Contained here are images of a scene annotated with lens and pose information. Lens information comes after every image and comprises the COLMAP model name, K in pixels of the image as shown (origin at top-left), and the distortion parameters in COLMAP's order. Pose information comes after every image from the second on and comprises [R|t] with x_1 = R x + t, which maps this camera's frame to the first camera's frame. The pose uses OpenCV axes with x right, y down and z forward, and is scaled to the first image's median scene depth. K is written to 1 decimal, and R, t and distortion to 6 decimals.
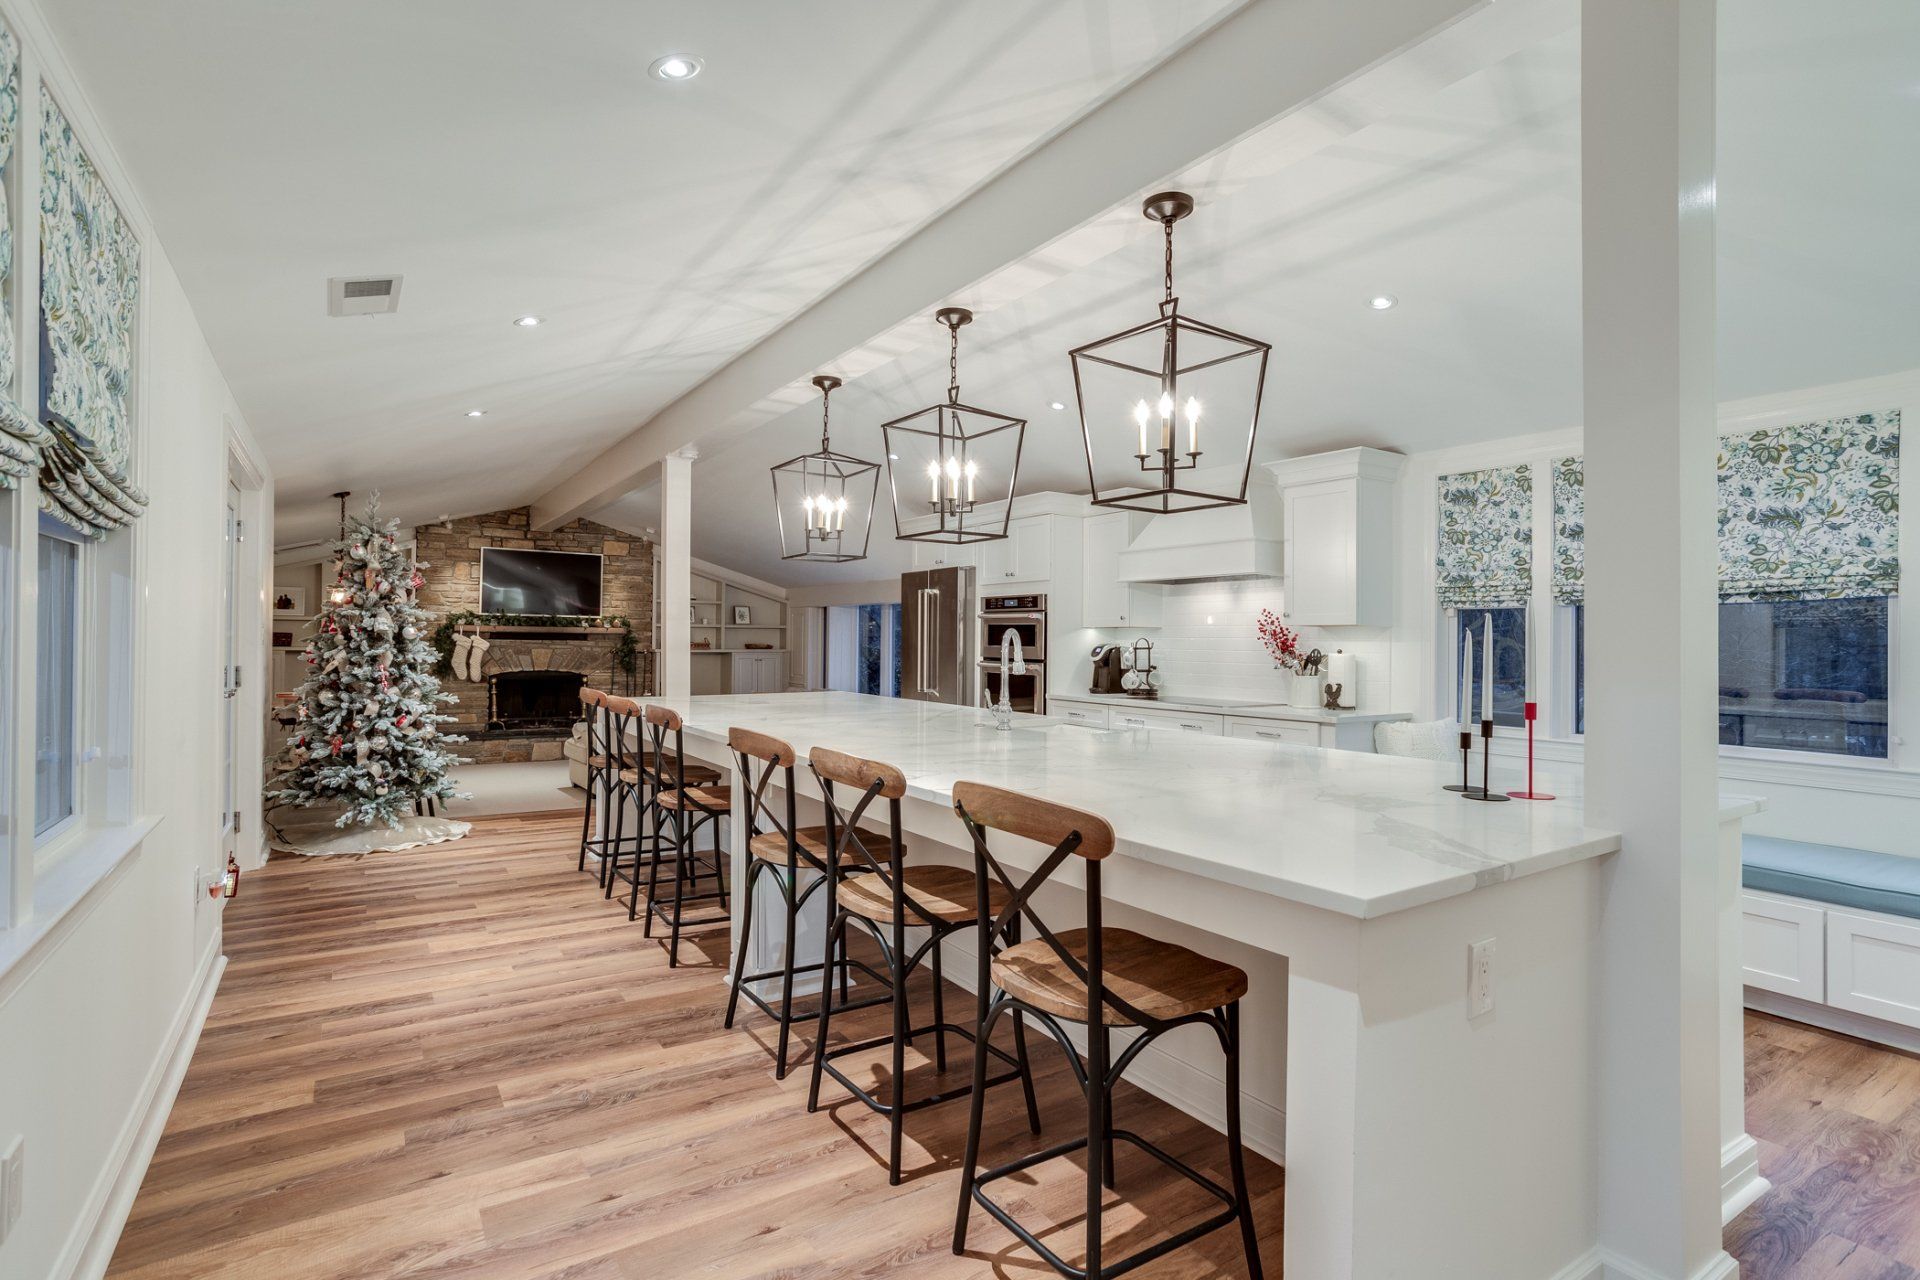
lens RADIAL K [[944.1, 0, 961.5], [0, 944.1, 639.6], [0, 0, 1]] dist [-0.039015, 0.033879]
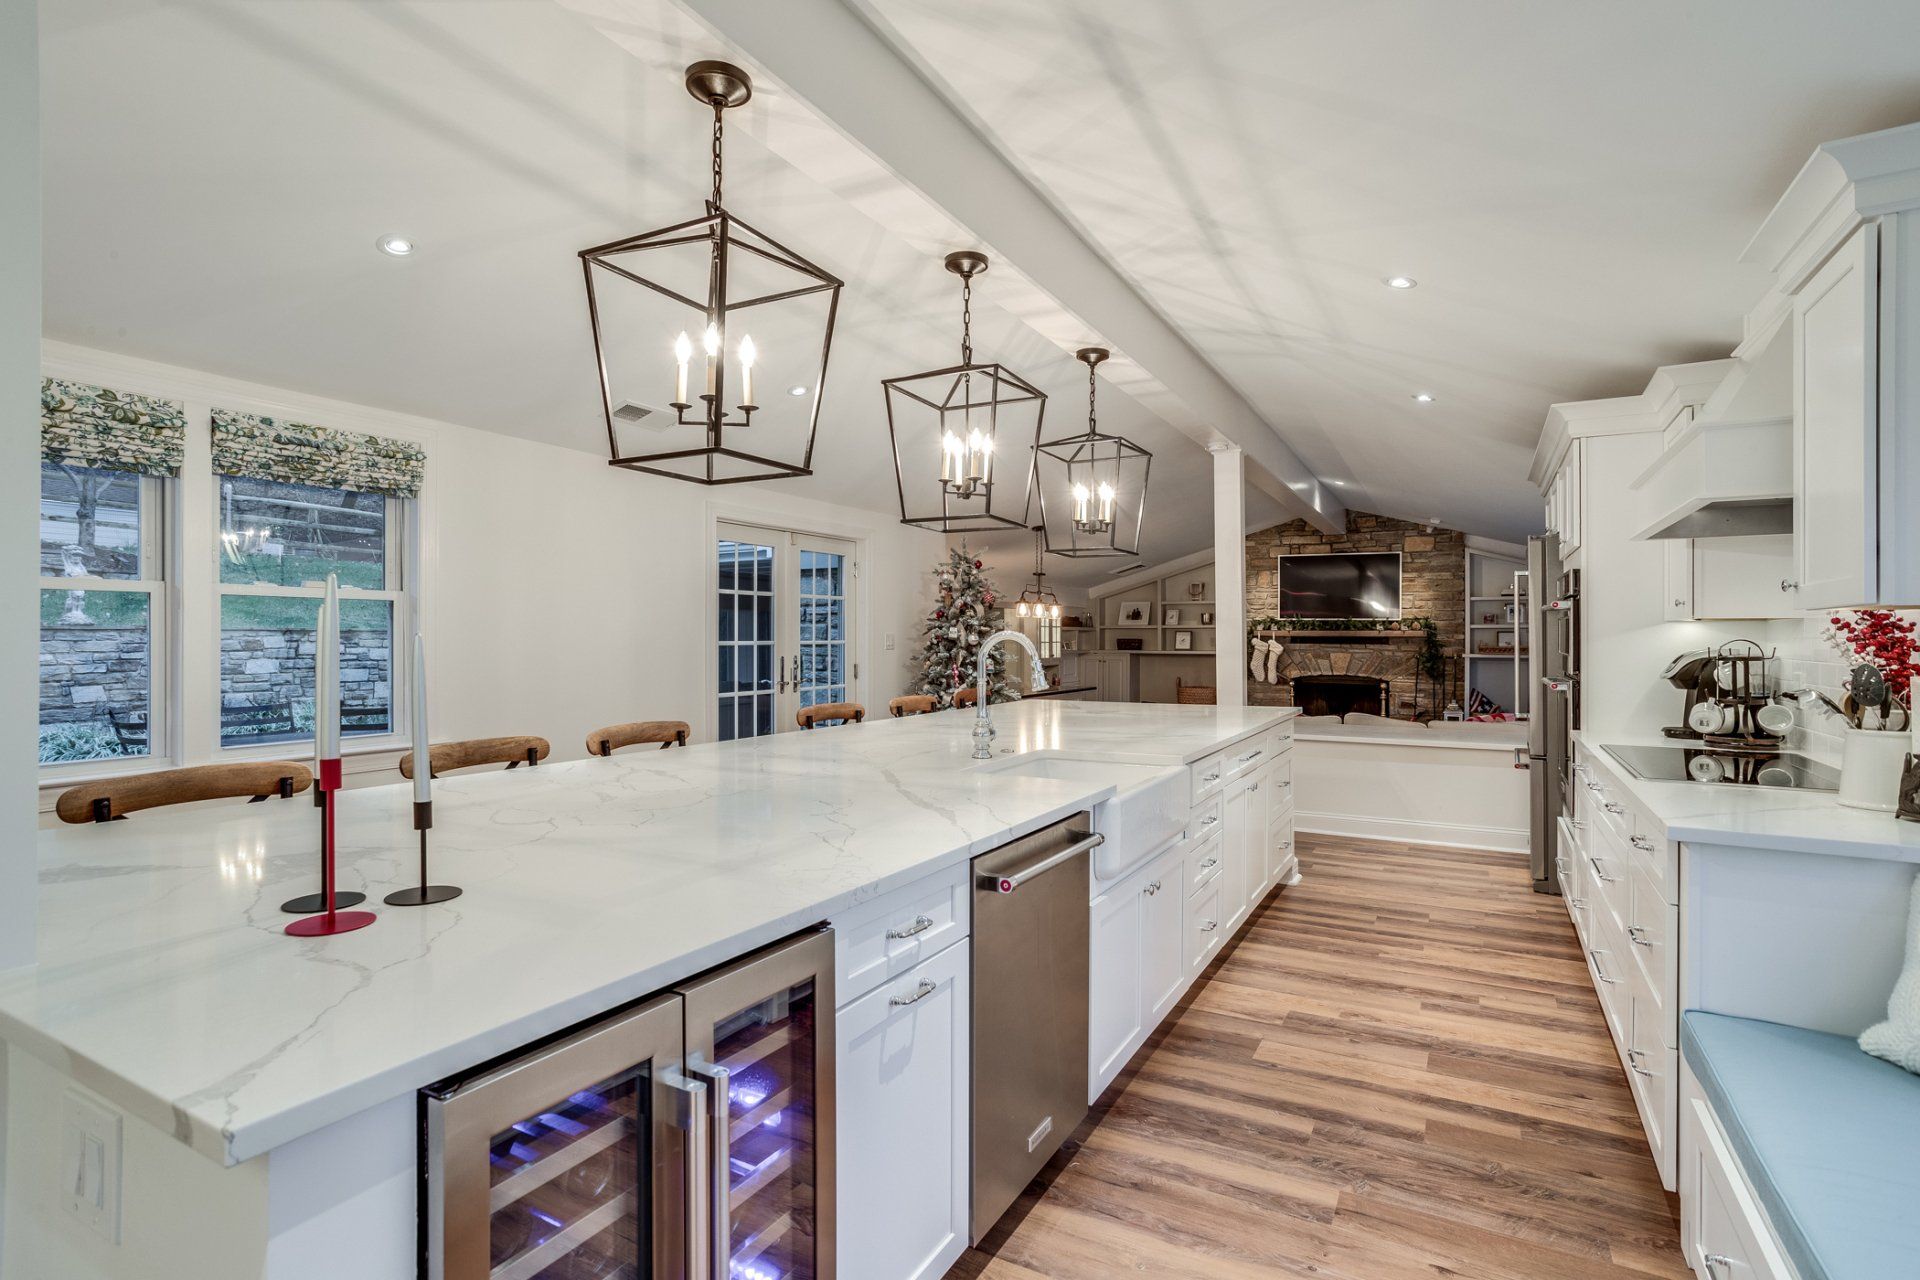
lens RADIAL K [[930.5, 0, 958.9], [0, 930.5, 636.2], [0, 0, 1]] dist [-0.046451, 0.031966]
pose [[0.457258, -0.010306, -0.889274, 0.453963], [0.003633, 0.999946, -0.009720, 0.000078], [0.889326, 0.001214, 0.457271, 0.385992]]
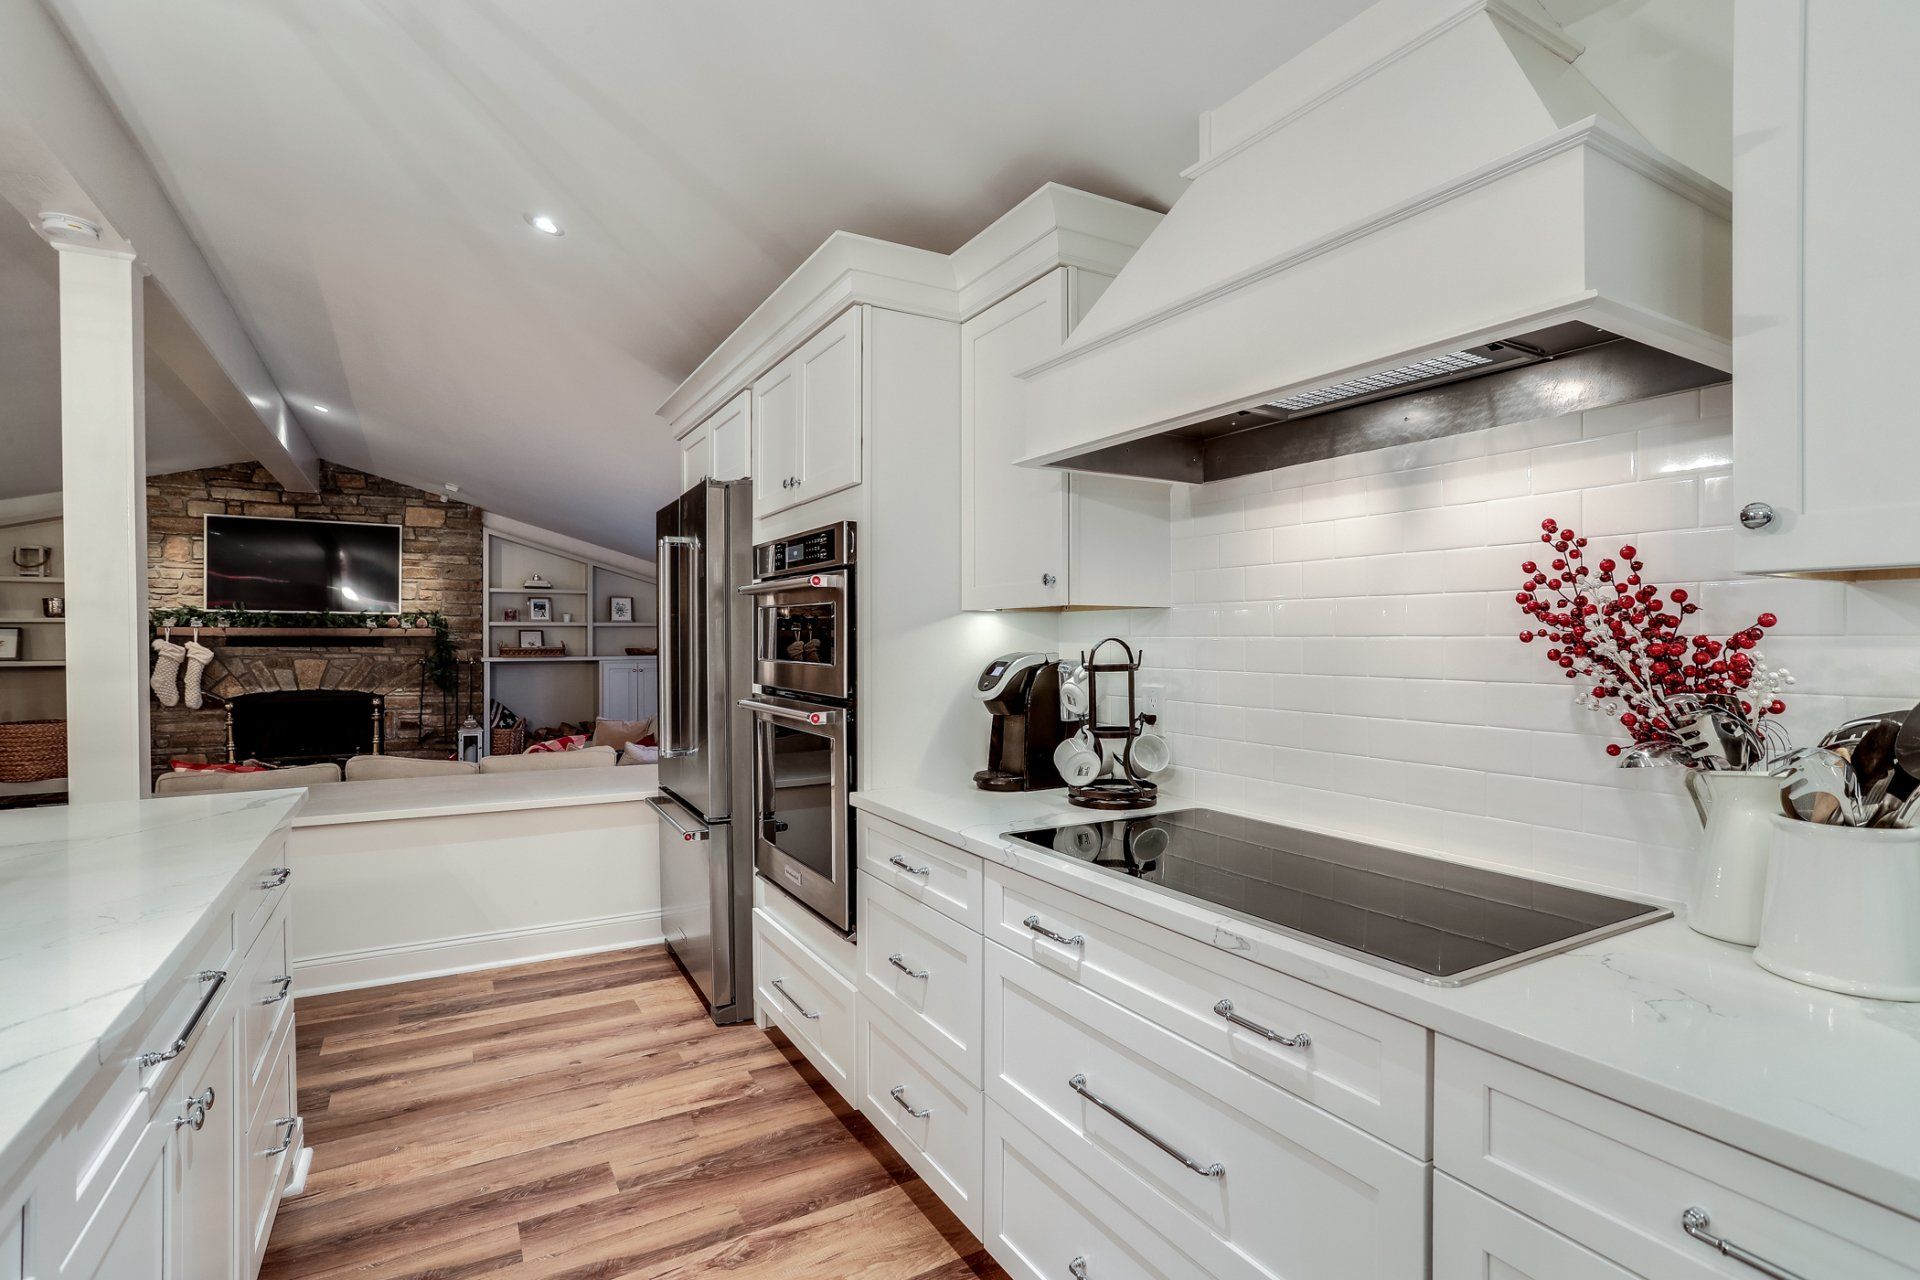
lens RADIAL K [[930.5, 0, 958.9], [0, 930.5, 636.2], [0, 0, 1]] dist [-0.046451, 0.031966]
pose [[0.997990, -0.011012, -0.062413, 0.159618], [0.010927, 0.999939, -0.001702, -0.002319], [0.062428, 0.001017, 0.998049, 0.666395]]
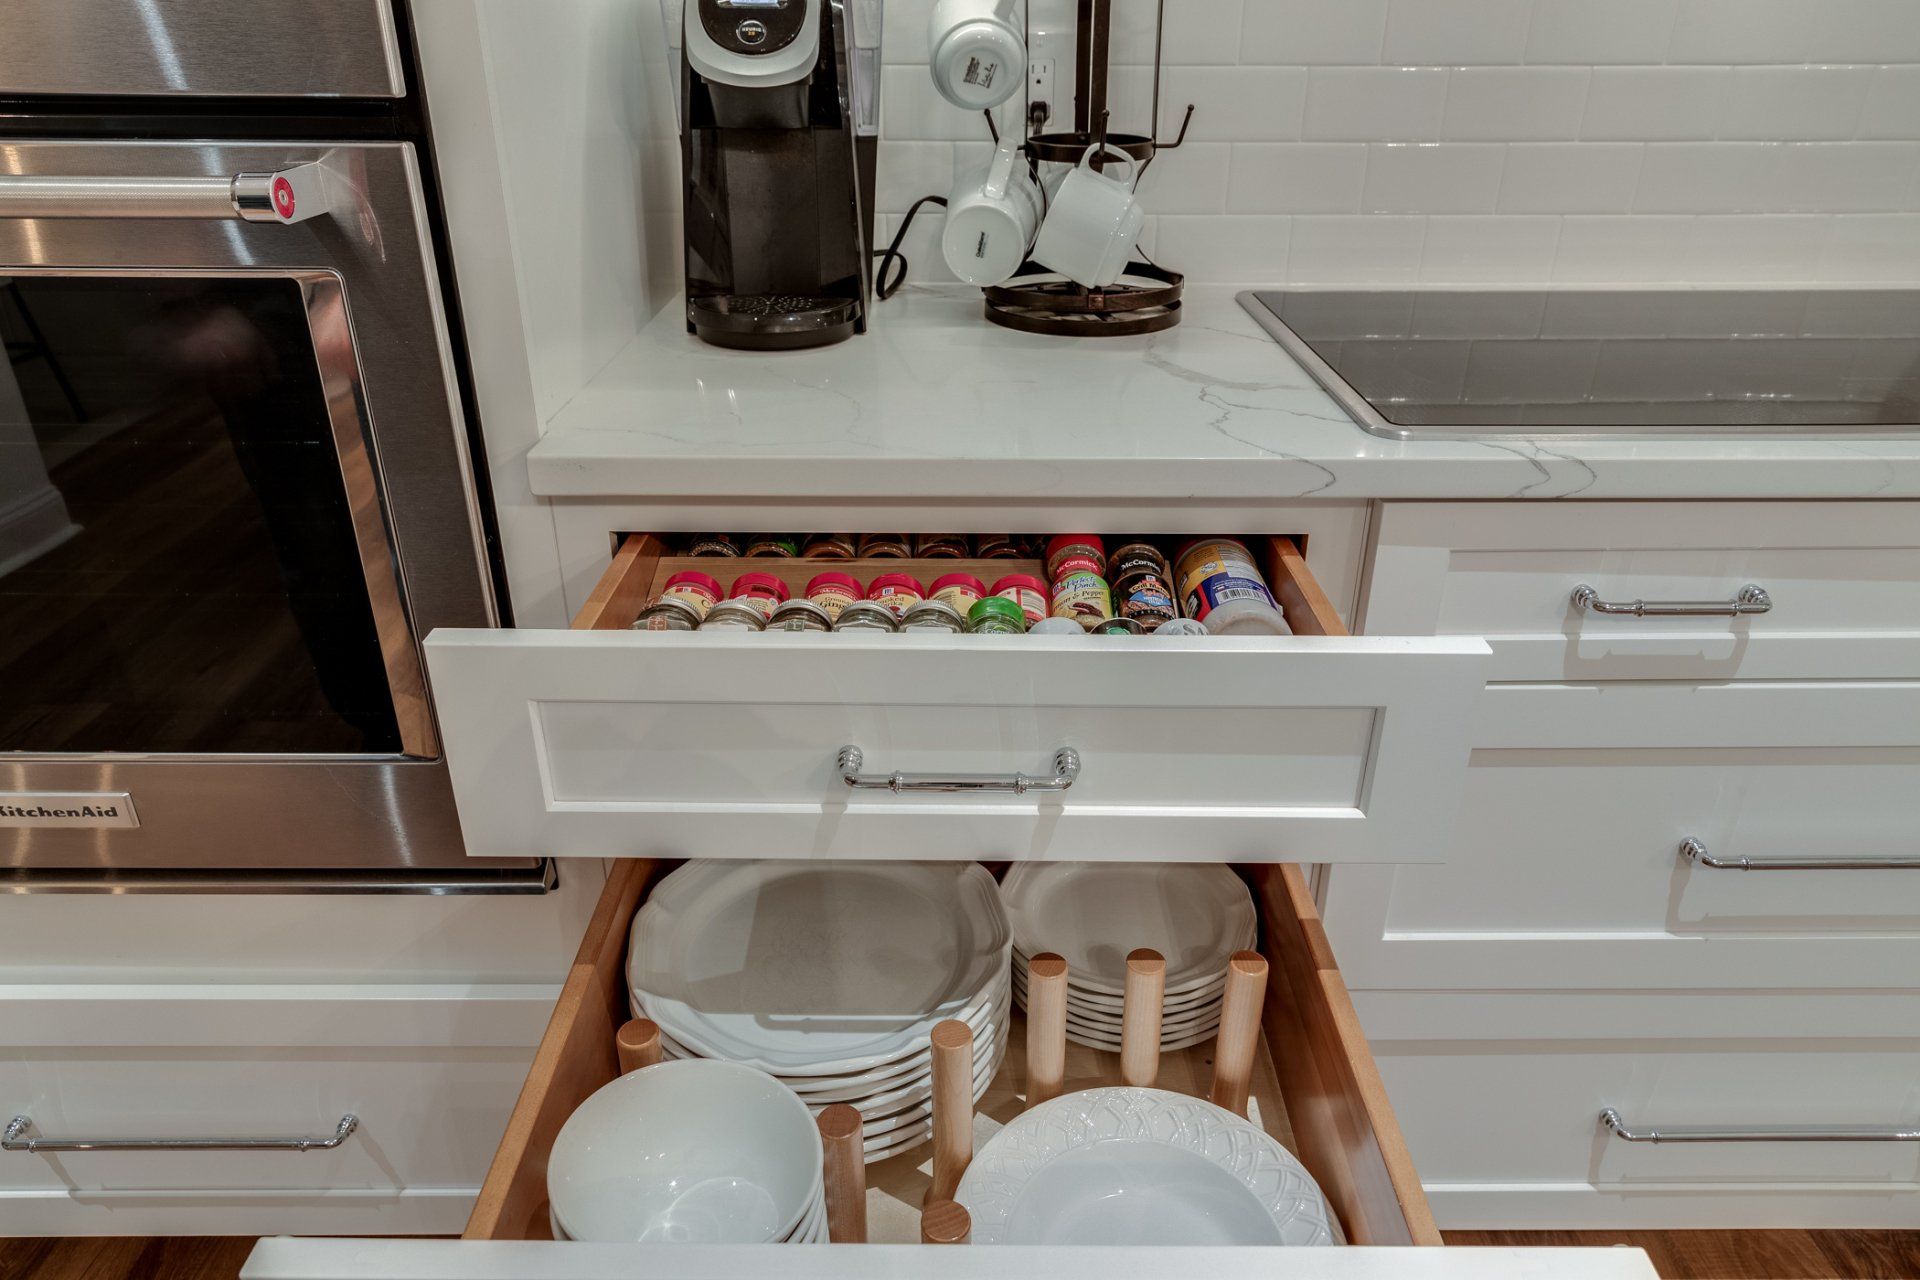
lens RADIAL K [[1251.8, 0, 960.0], [0, 1251.8, 640.0], [0, 0, 1]] dist [0.003801, 0.001728]
pose [[0.552287, -0.372246, 0.745930, 0.007093], [0.007251, 0.896883, 0.442209, 0.015015], [-0.833623, -0.238817, 0.498036, 0.915700]]
